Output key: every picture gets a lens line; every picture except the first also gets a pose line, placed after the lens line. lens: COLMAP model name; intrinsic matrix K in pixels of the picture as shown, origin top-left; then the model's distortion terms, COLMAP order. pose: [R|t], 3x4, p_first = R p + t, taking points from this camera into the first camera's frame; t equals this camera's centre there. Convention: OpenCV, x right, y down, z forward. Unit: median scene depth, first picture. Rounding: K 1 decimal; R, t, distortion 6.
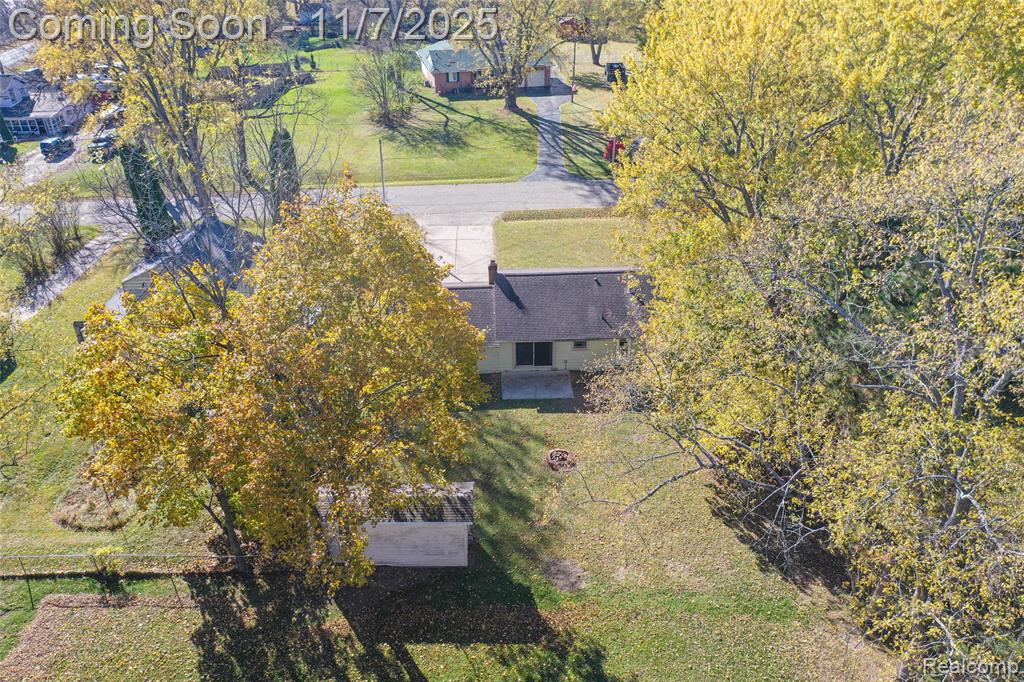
lens RADIAL K [[808.3, 0, 517.6], [0, 808.3, 339.9], [0, 0, 1]] dist [0.009891, -0.008586]
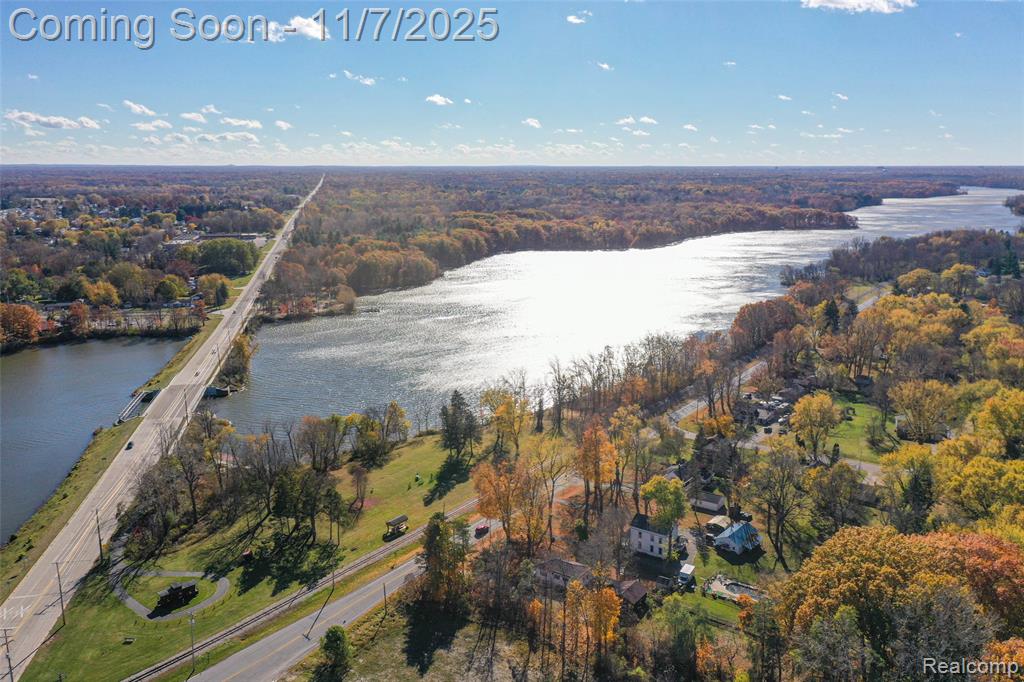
lens RADIAL K [[808.3, 0, 509.8], [0, 808.3, 341.8], [0, 0, 1]] dist [0.009891, -0.008586]
pose [[0.782517, 0.141715, -0.606287, 0.595105], [-0.314859, 0.930137, -0.188967, 0.404275], [0.537150, 0.338765, 0.772469, -2.337962]]
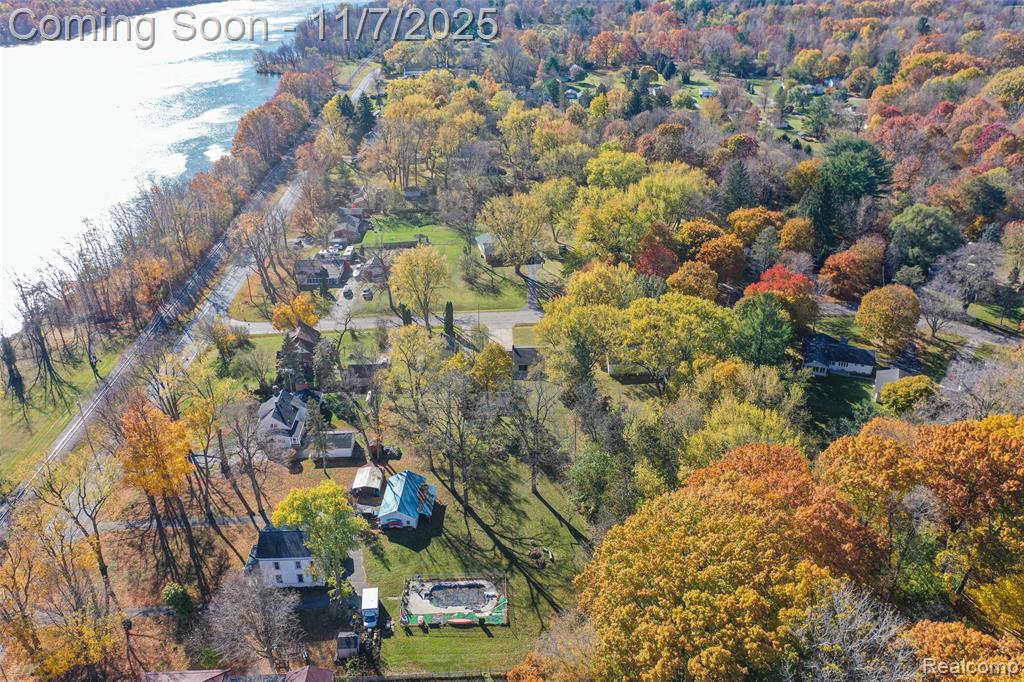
lens RADIAL K [[808.3, 0, 505.5], [0, 808.3, 340.4], [0, 0, 1]] dist [0.009891, -0.008586]
pose [[0.999786, 0.004146, -0.020265, 0.006865], [-0.004881, 0.999327, -0.036356, 0.014452], [0.020101, 0.036447, 0.999133, -1.628808]]
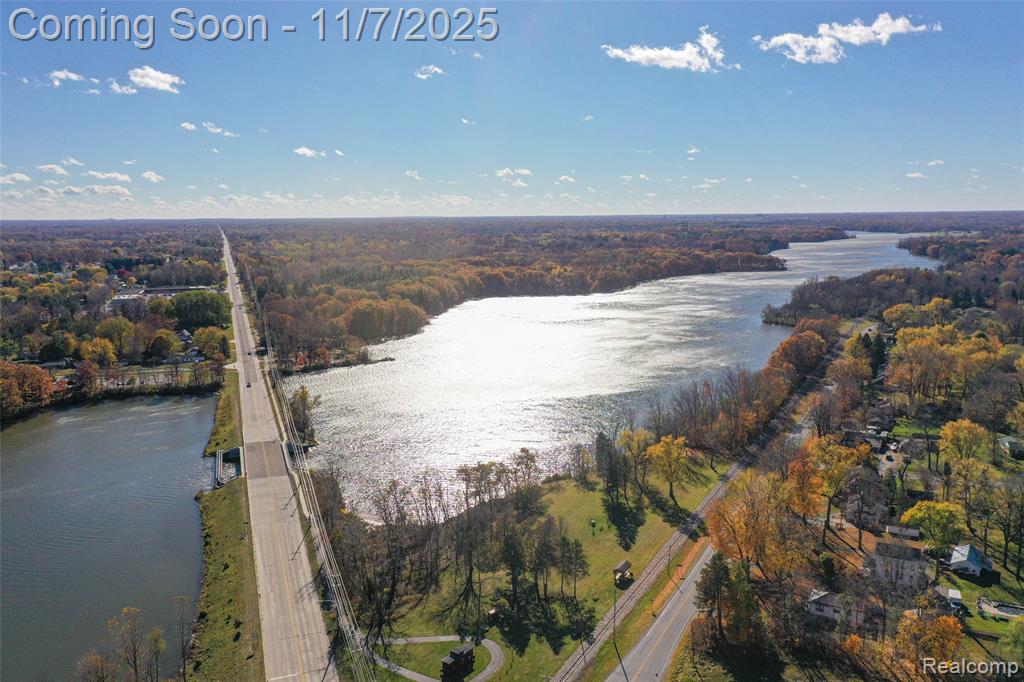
lens RADIAL K [[808.3, 0, 517.5], [0, 808.3, 338.0], [0, 0, 1]] dist [0.009891, -0.008586]
pose [[0.860091, 0.077582, -0.504207, -0.220440], [-0.251452, 0.924435, -0.286692, 0.693559], [0.443865, 0.373365, 0.814606, -2.756595]]
